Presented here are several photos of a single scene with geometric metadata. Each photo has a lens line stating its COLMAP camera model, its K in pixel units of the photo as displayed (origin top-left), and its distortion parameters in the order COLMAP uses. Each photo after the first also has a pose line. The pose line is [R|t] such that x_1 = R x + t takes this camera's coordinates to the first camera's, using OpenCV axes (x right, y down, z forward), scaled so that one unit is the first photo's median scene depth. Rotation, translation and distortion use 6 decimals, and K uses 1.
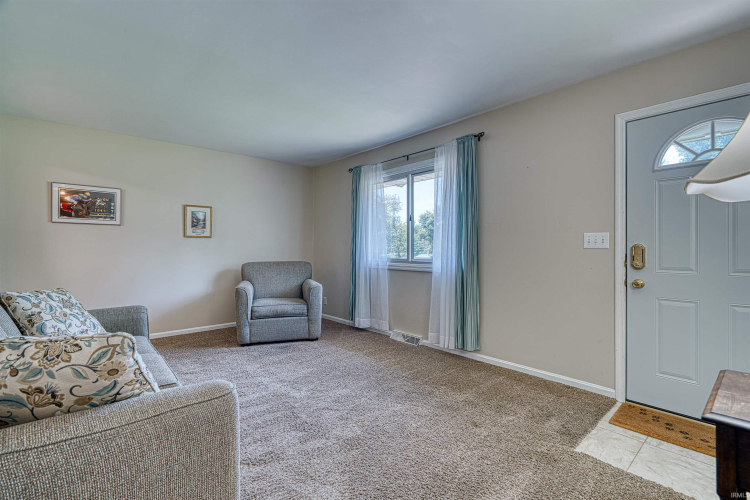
lens RADIAL K [[346.0, 0, 375.0], [0, 346.0, 248.2], [0, 0, 1]] dist [-0.009857, 0.004206]
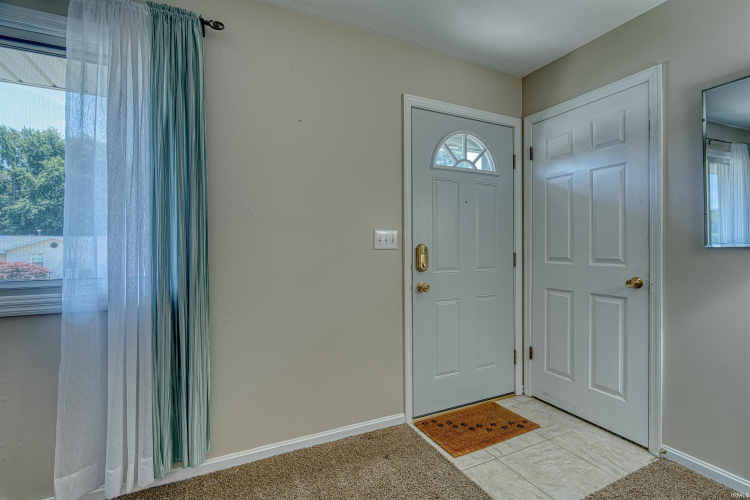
lens RADIAL K [[346.0, 0, 375.0], [0, 346.0, 248.2], [0, 0, 1]] dist [-0.009857, 0.004206]
pose [[0.271590, -0.002183, 0.962410, -0.104682], [0.004261, 0.999990, 0.001066, -0.001278], [-0.962403, 0.003811, 0.271597, 0.565120]]
